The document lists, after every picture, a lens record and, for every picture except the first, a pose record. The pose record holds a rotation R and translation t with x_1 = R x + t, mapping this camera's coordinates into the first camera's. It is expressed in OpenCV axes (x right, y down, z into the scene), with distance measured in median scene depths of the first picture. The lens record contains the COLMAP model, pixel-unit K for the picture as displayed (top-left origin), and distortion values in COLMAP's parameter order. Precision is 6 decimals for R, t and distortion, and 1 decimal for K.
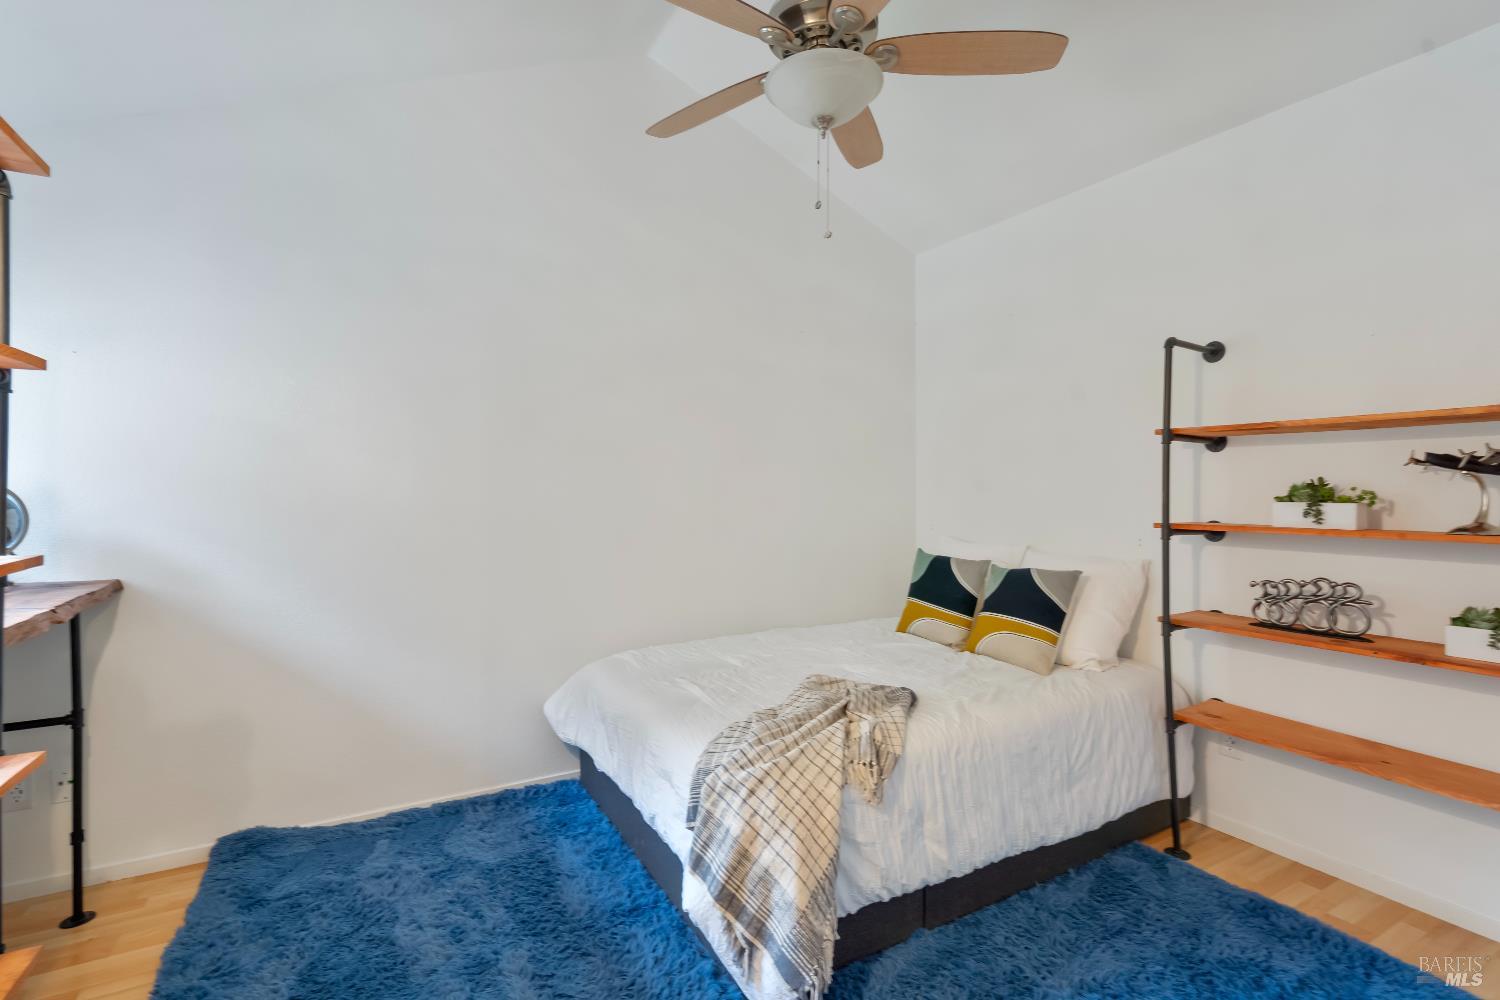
lens RADIAL K [[690.2, 0, 748.3], [0, 690.2, 496.3], [0, 0, 1]] dist [-0.002468, 0.001804]
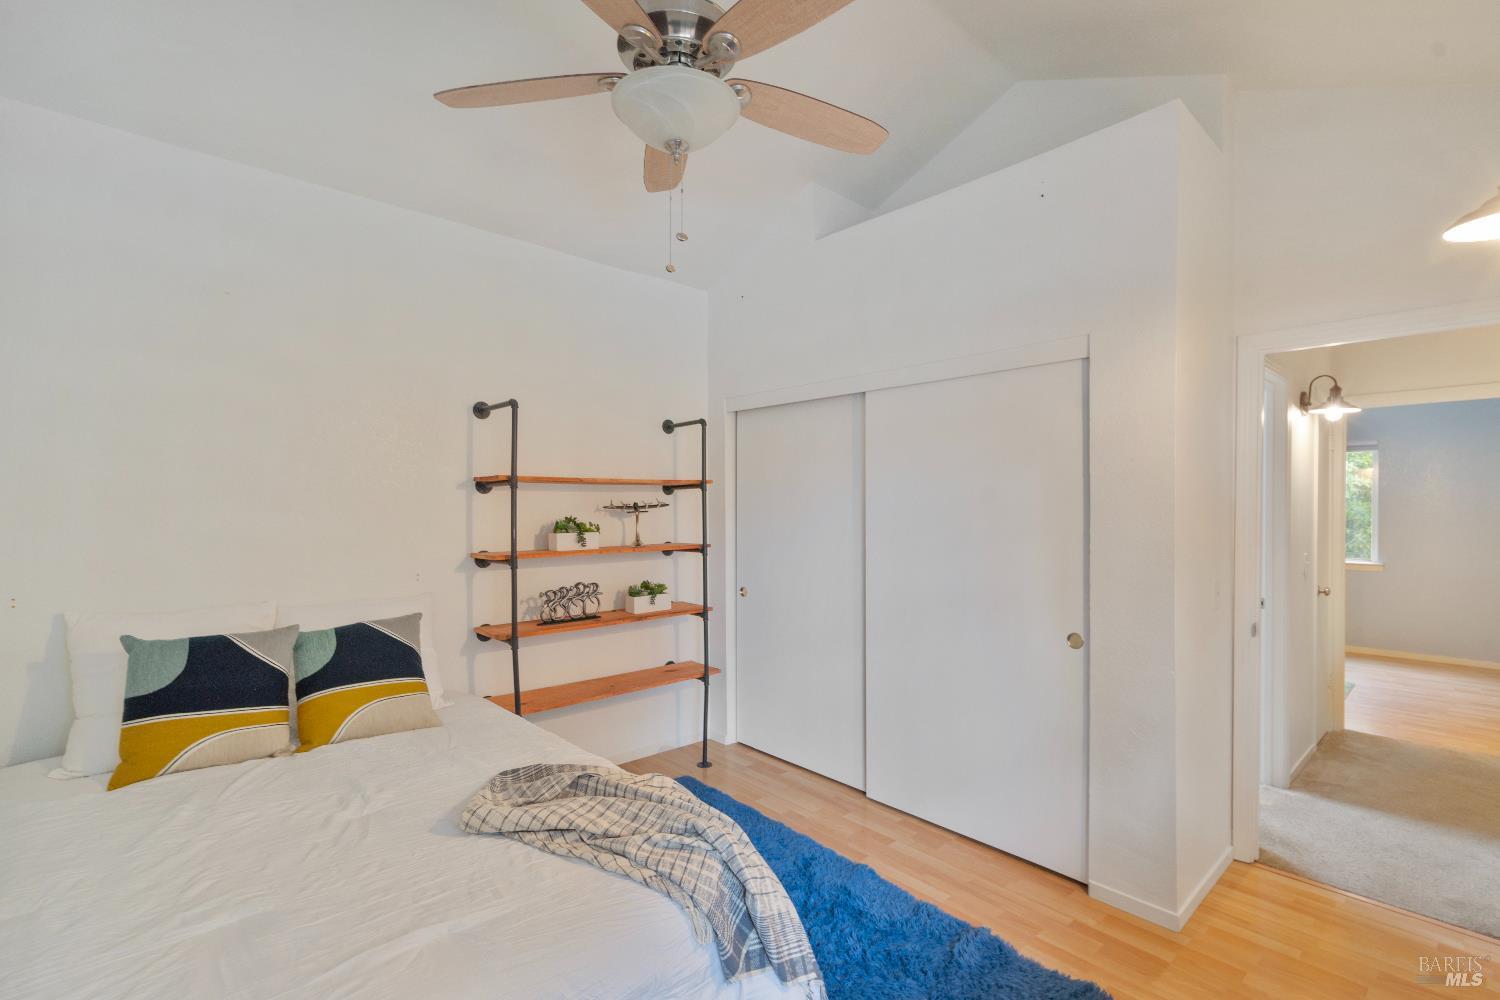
lens RADIAL K [[690.2, 0, 747.8], [0, 690.2, 501.6], [0, 0, 1]] dist [-0.002468, 0.001804]
pose [[-0.230561, 0.003269, 0.973052, -0.632059], [0.010715, 0.999942, -0.000820, -0.046910], [-0.972999, 0.010237, -0.230582, 0.845261]]
